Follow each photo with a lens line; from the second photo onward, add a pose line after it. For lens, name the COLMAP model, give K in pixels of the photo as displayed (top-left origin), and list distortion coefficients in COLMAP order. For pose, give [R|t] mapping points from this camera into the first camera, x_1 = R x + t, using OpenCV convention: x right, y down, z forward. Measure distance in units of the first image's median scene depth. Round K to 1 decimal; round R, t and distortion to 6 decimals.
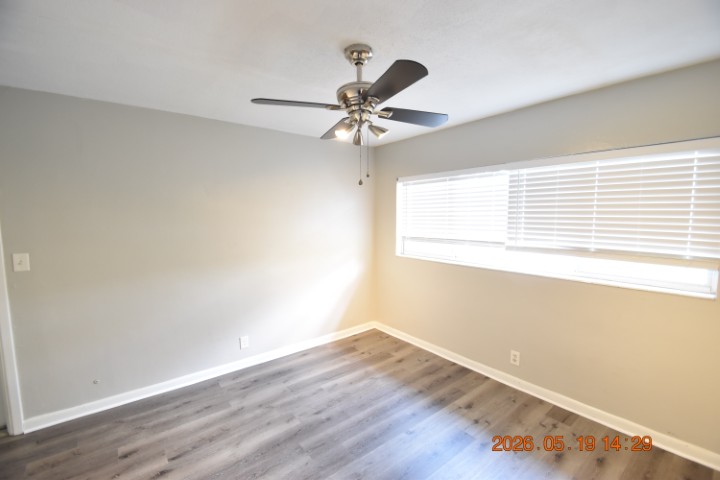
lens RADIAL K [[314.2, 0, 359.9], [0, 314.2, 241.4], [0, 0, 1]] dist [0.006103, -0.012042]
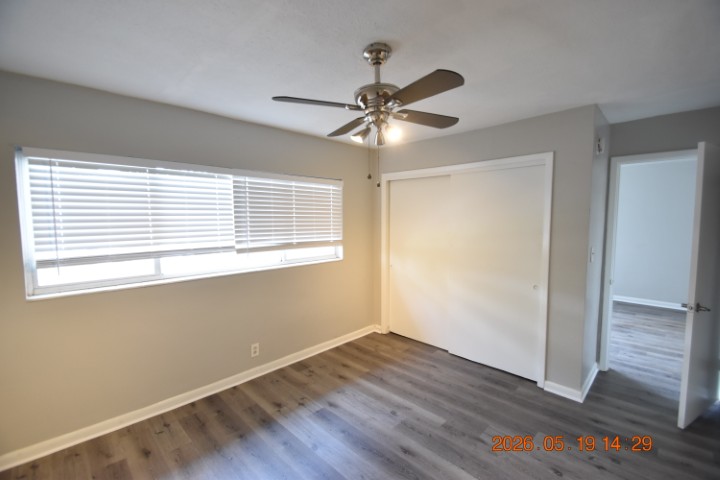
lens RADIAL K [[314.2, 0, 359.7], [0, 314.2, 242.2], [0, 0, 1]] dist [0.006103, -0.012042]
pose [[-0.113209, -0.072462, 0.990925, -0.600756], [0.087769, 0.992709, 0.082620, -0.059238], [-0.989687, 0.096326, -0.106024, 0.721730]]
